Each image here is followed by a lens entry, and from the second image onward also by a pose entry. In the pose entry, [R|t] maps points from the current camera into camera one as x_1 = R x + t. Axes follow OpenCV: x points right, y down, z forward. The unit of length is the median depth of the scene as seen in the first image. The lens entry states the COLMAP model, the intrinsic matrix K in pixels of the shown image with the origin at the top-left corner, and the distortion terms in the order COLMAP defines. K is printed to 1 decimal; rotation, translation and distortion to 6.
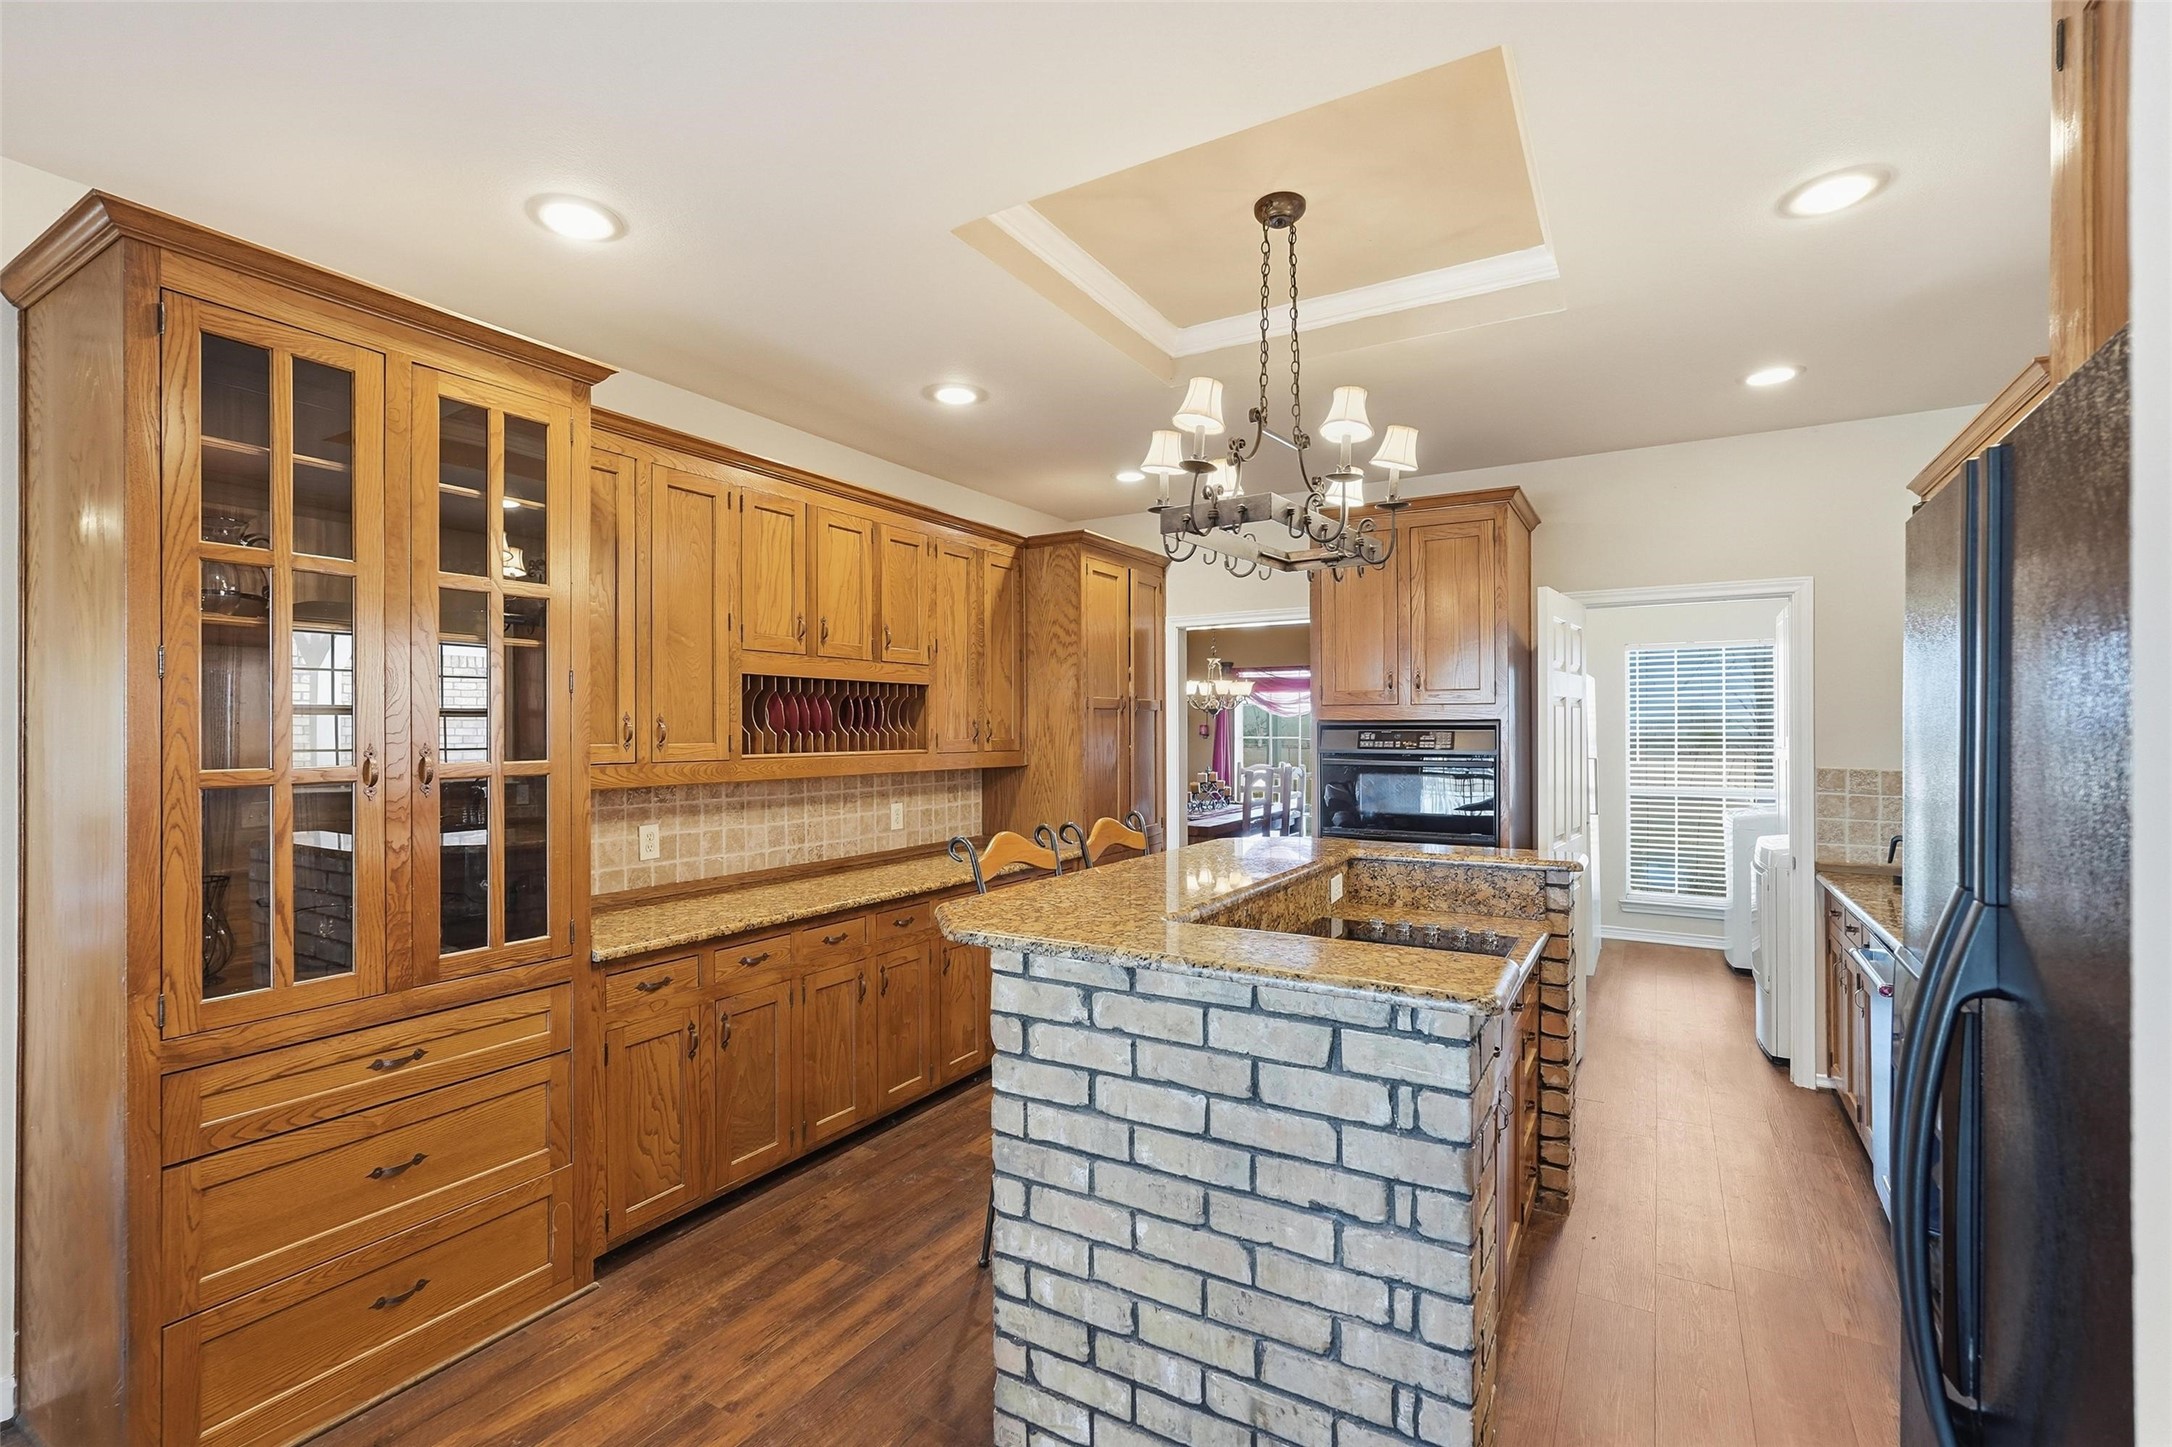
lens RADIAL K [[974.4, 0, 1090.5], [0, 974.4, 730.0], [0, 0, 1]] dist [-0.003435, -0.000176]
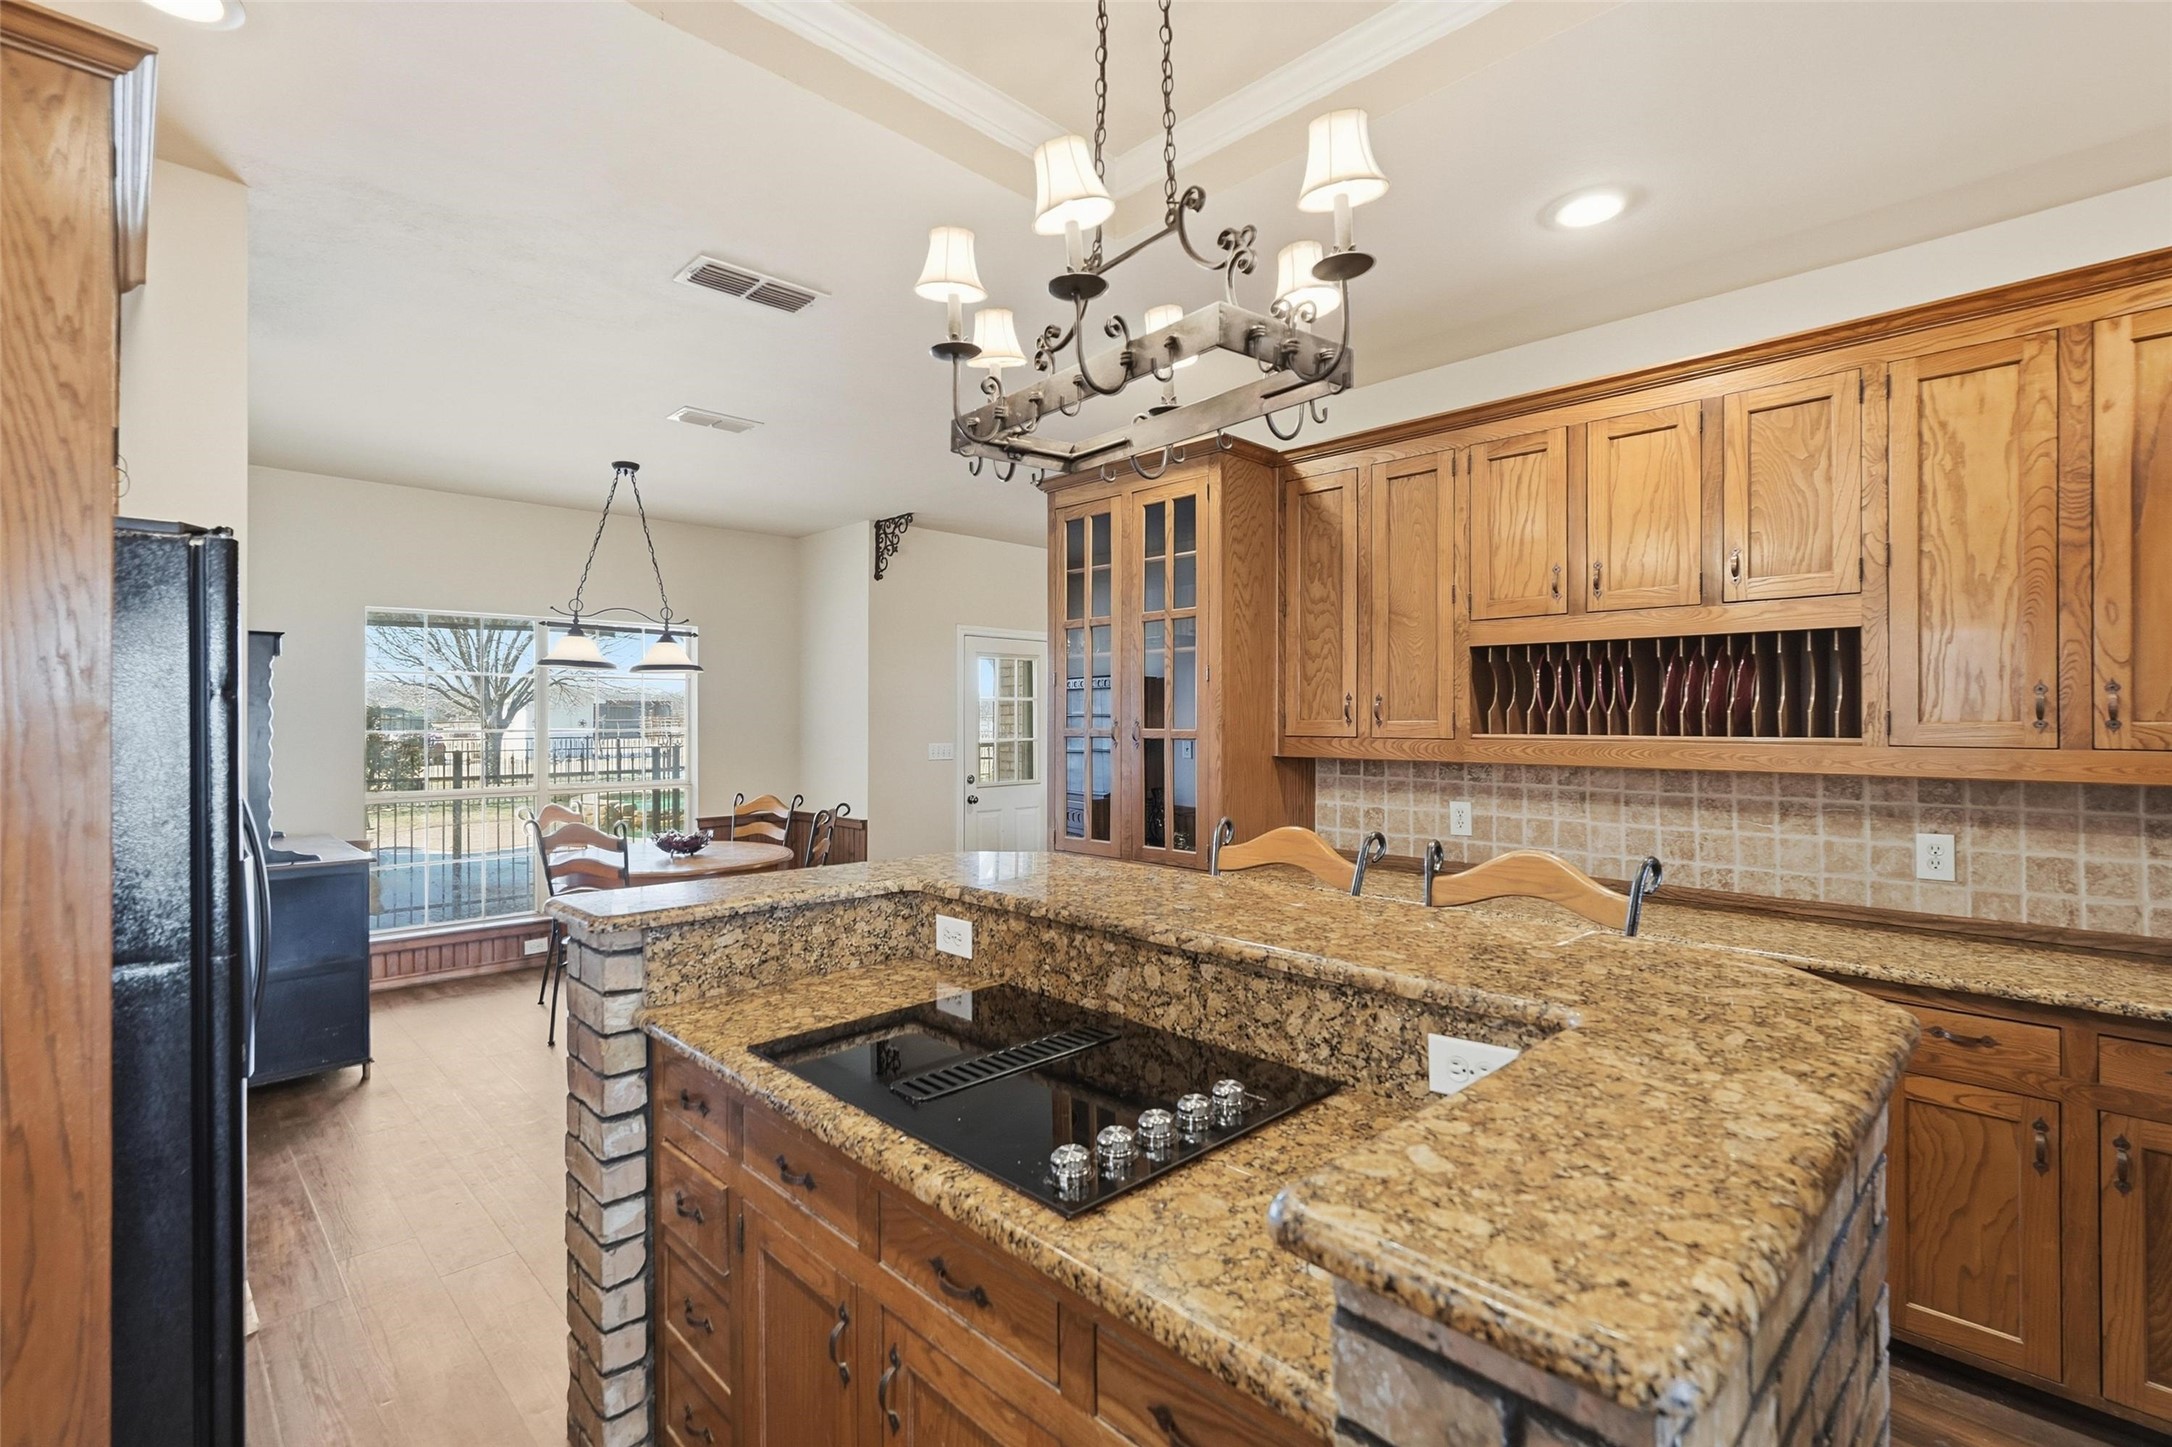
lens RADIAL K [[974.4, 0, 1089.7], [0, 974.4, 715.5], [0, 0, 1]] dist [-0.003435, -0.000176]
pose [[-0.242613, -0.002731, -0.970119, 0.629855], [-0.001853, 0.999996, -0.002352, 0.010540], [0.970121, 0.001227, -0.242617, 0.868084]]
